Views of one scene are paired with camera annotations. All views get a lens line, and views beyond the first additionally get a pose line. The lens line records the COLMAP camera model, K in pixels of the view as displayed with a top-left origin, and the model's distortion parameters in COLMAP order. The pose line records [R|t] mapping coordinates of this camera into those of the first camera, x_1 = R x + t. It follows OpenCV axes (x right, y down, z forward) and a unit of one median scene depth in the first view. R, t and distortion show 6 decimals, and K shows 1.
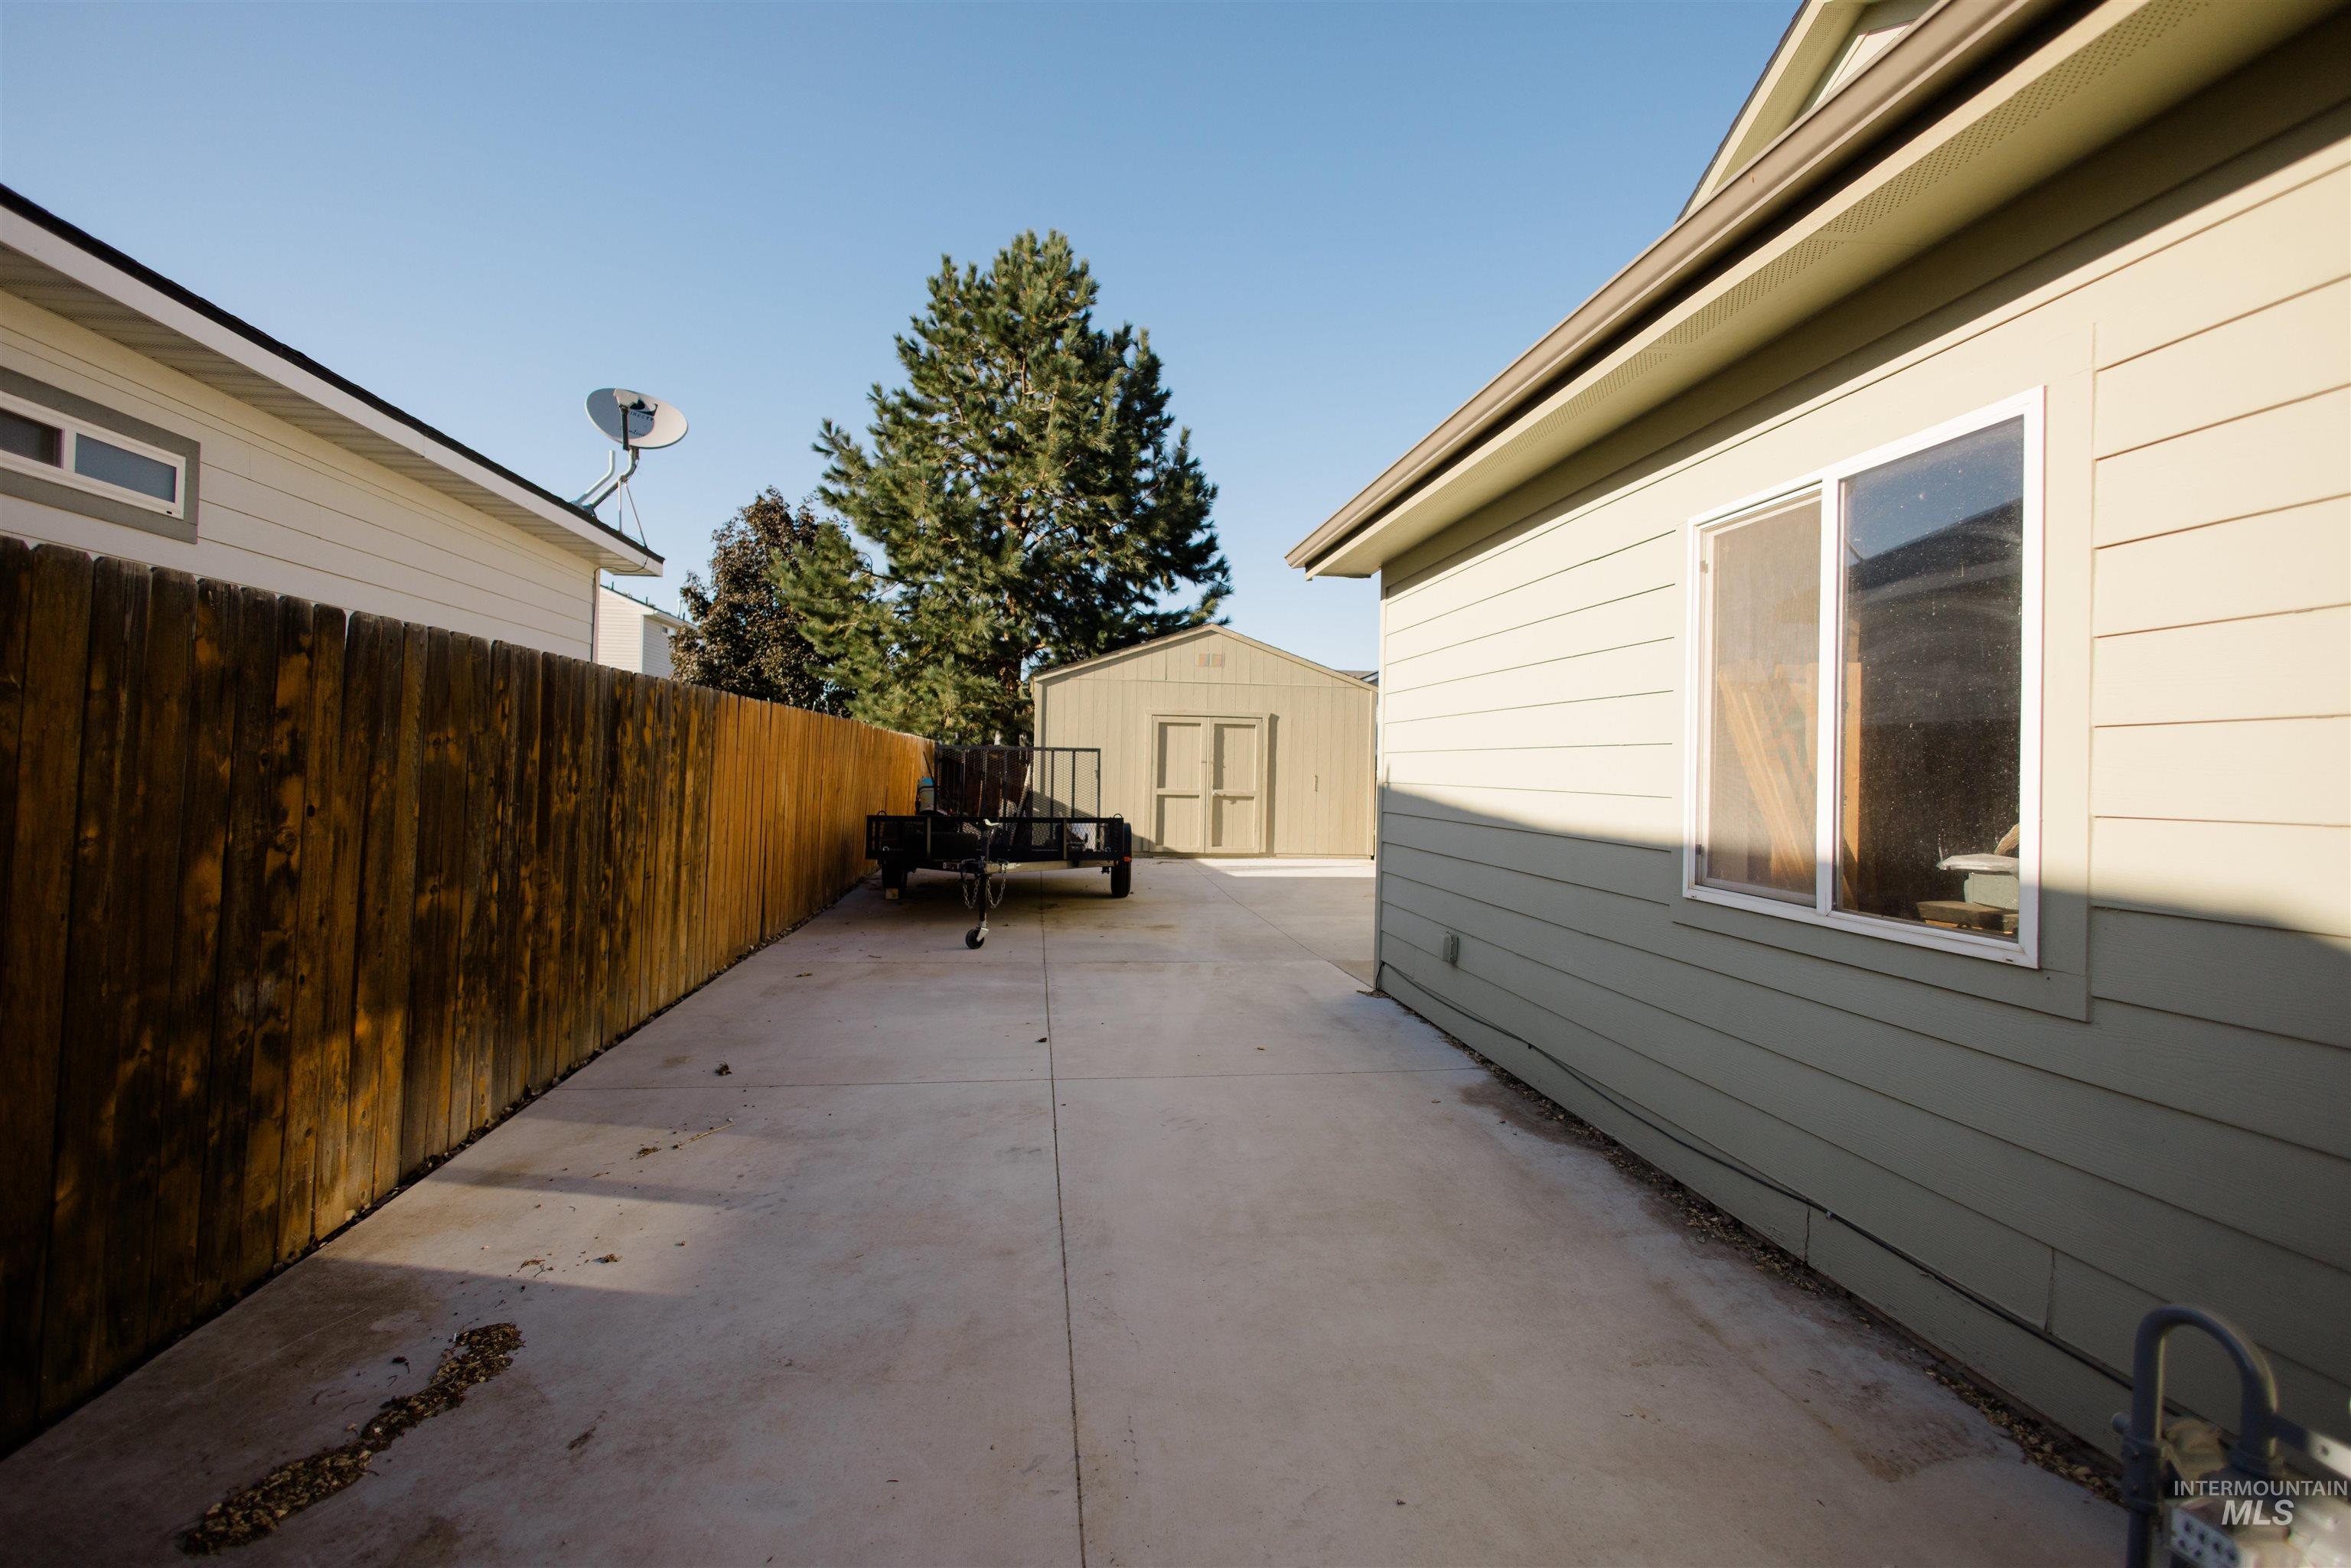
lens RADIAL K [[1209.9, 0, 1175.1], [0, 1209.9, 759.0], [0, 0, 1]] dist [-0.000154, 0.000128]
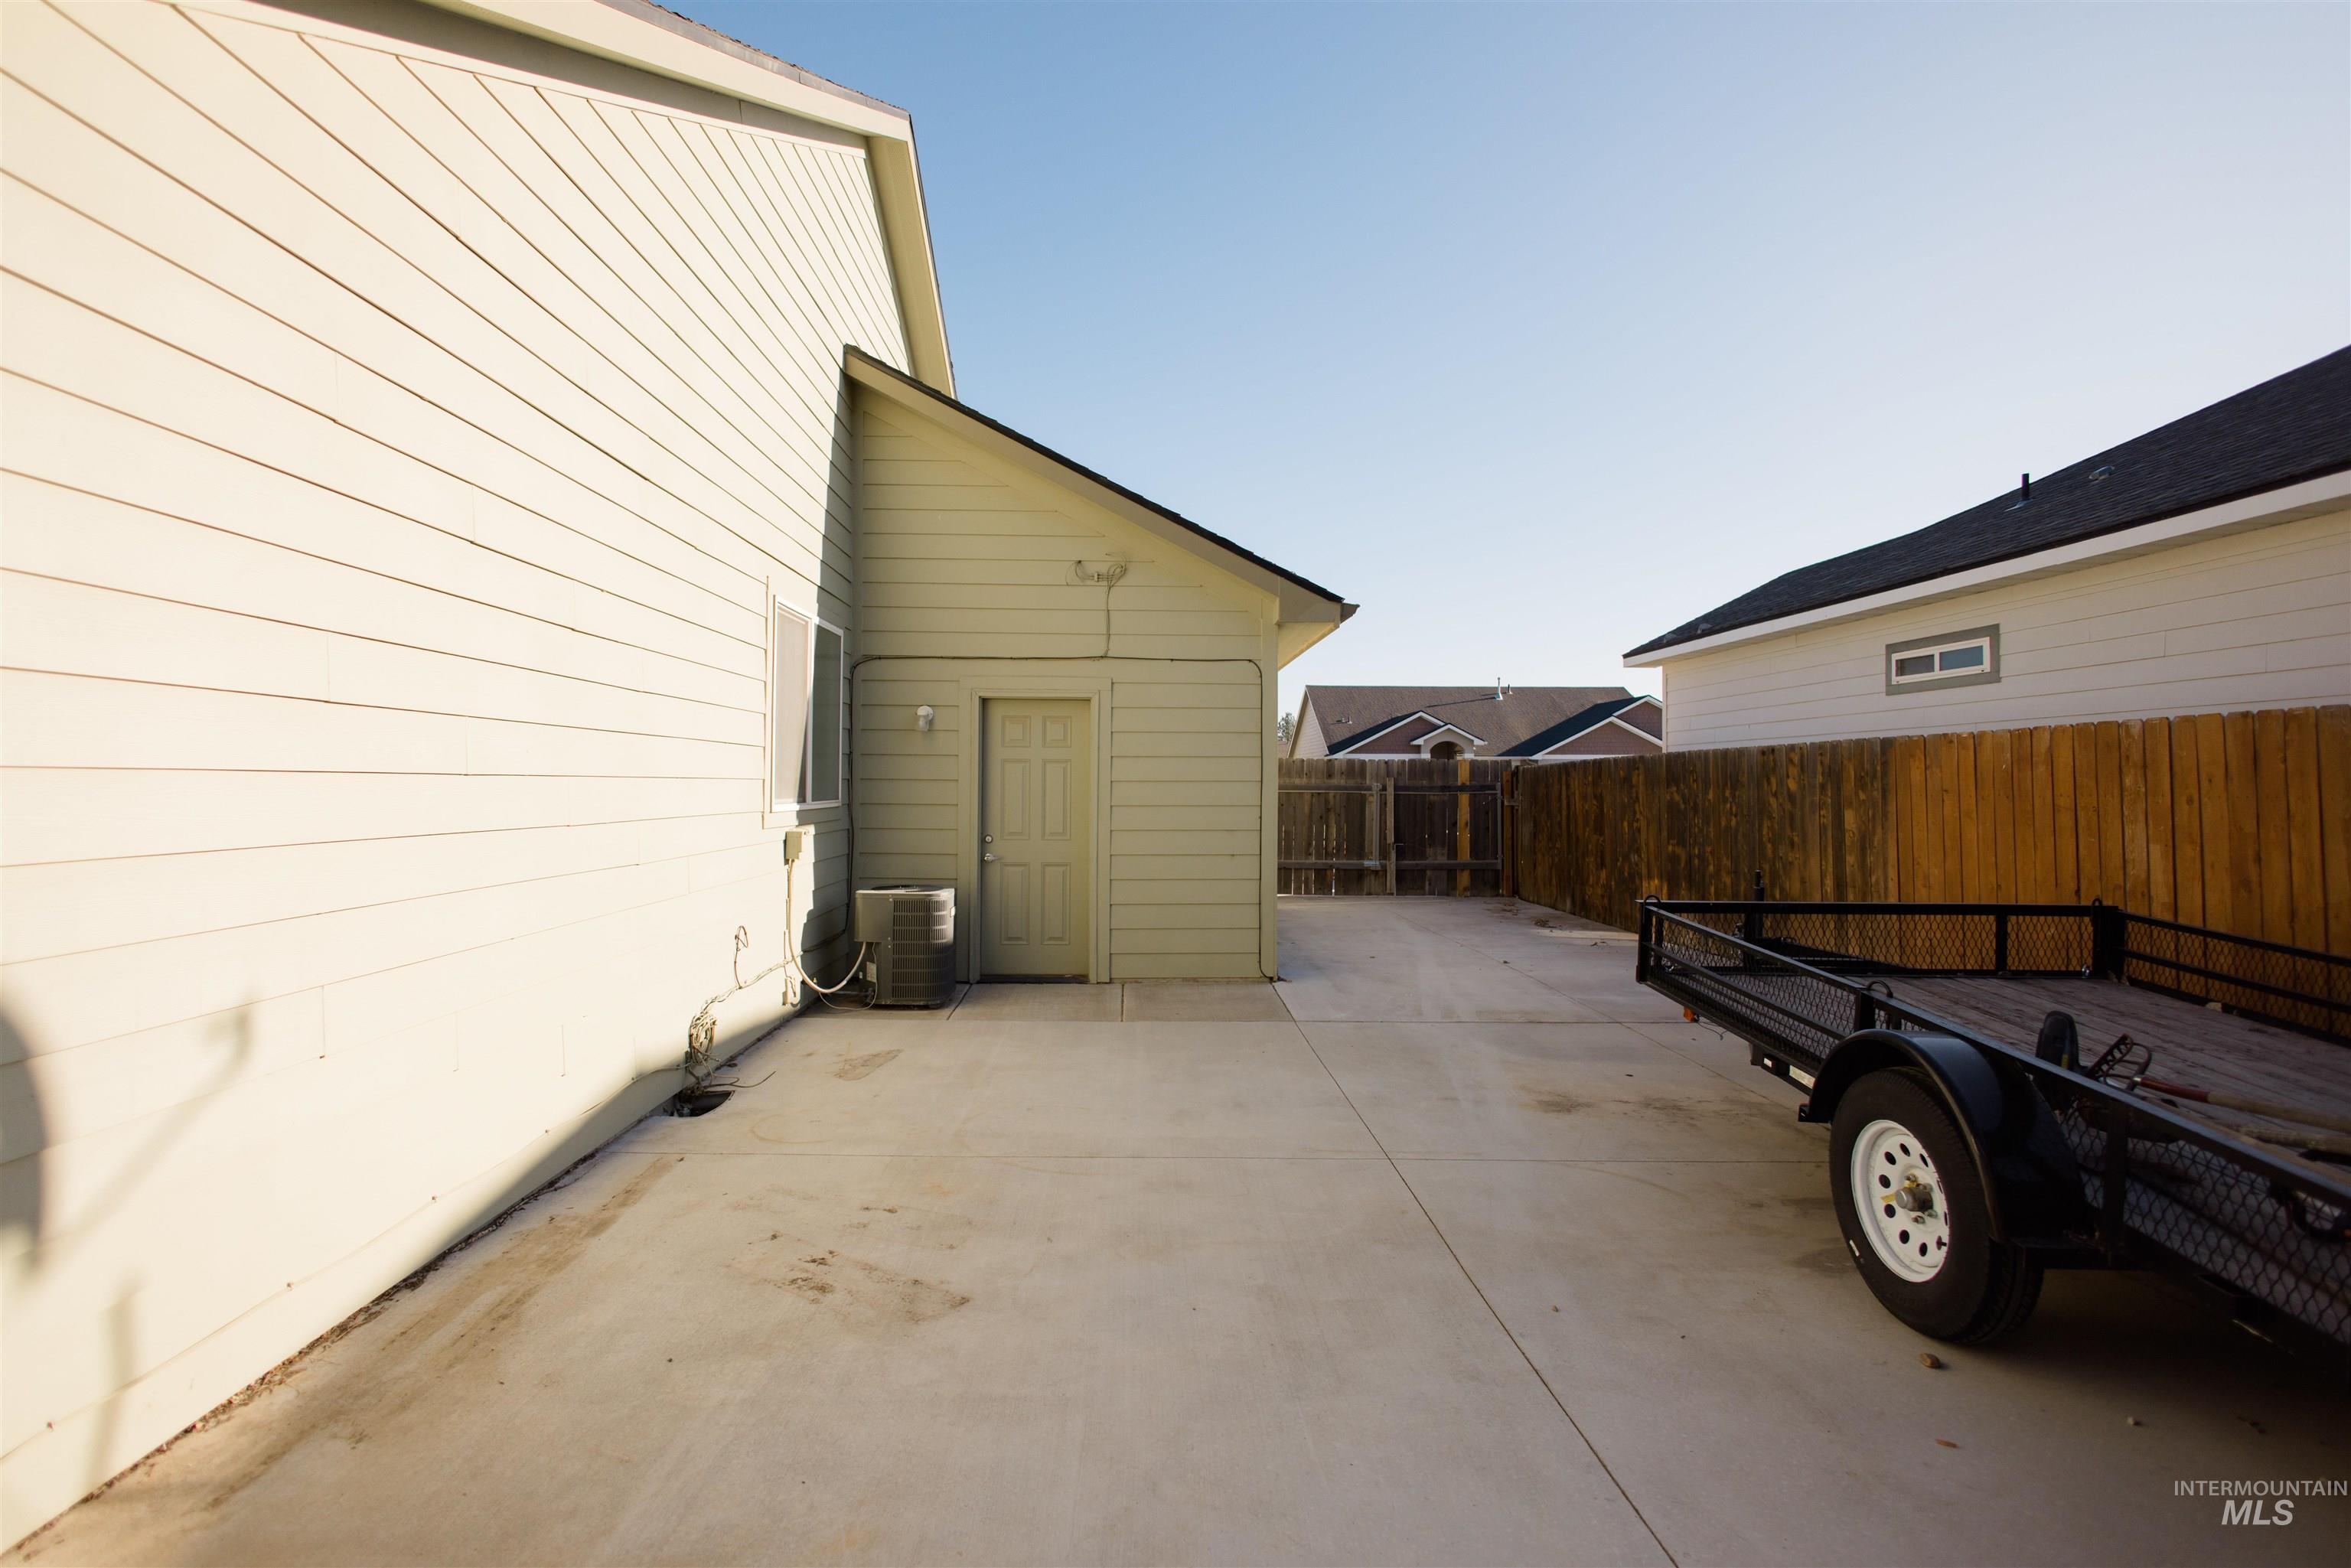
lens RADIAL K [[1209.9, 0, 1175.1], [0, 1209.9, 759.0], [0, 0, 1]] dist [-0.000154, 0.000128]
pose [[-0.995771, -0.018706, 0.089943, 0.227329], [-0.021178, 0.999422, -0.026604, 0.005449], [-0.089394, -0.028397, -0.995591, 2.986844]]
